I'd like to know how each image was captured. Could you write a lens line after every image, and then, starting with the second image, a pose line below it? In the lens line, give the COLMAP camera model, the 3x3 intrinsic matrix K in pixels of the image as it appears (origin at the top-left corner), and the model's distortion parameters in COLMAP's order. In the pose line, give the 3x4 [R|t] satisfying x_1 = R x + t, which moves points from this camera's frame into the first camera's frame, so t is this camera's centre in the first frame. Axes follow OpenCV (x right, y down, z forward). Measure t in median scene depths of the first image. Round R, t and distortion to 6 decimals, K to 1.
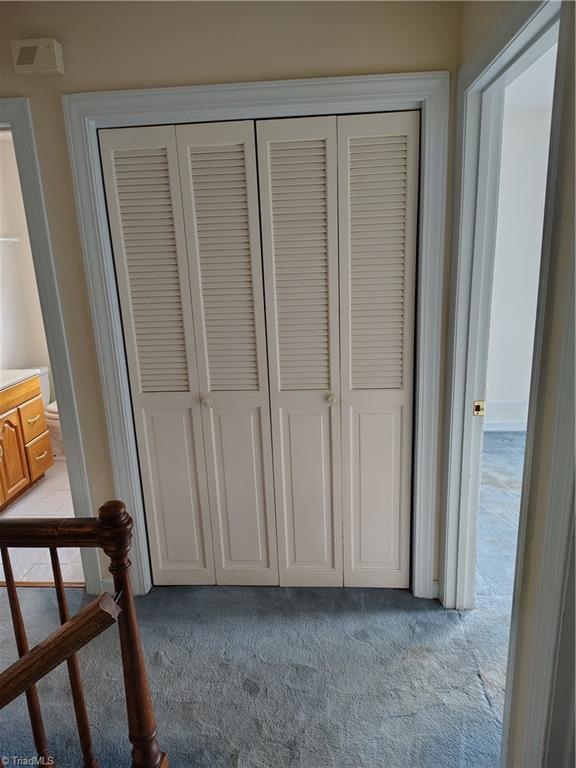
lens RADIAL K [[525.5, 0, 288.7], [0, 525.5, 383.7], [0, 0, 1]] dist [0.023190, -0.026080]
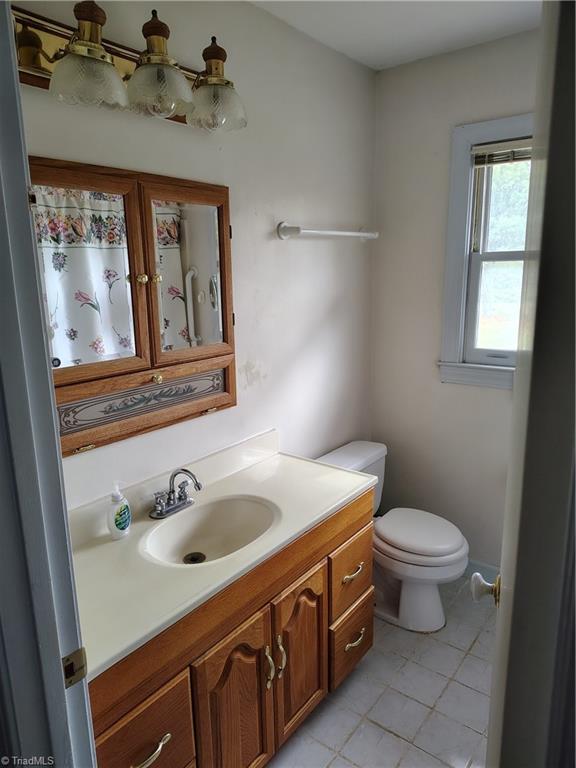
lens RADIAL K [[525.5, 0, 283.1], [0, 525.5, 385.1], [0, 0, 1]] dist [0.023190, -0.026080]
pose [[0.825507, 0.138993, -0.547009, -0.291521], [-0.152077, 0.988133, 0.021577, -0.123706], [0.543517, 0.065376, 0.836848, 0.533961]]
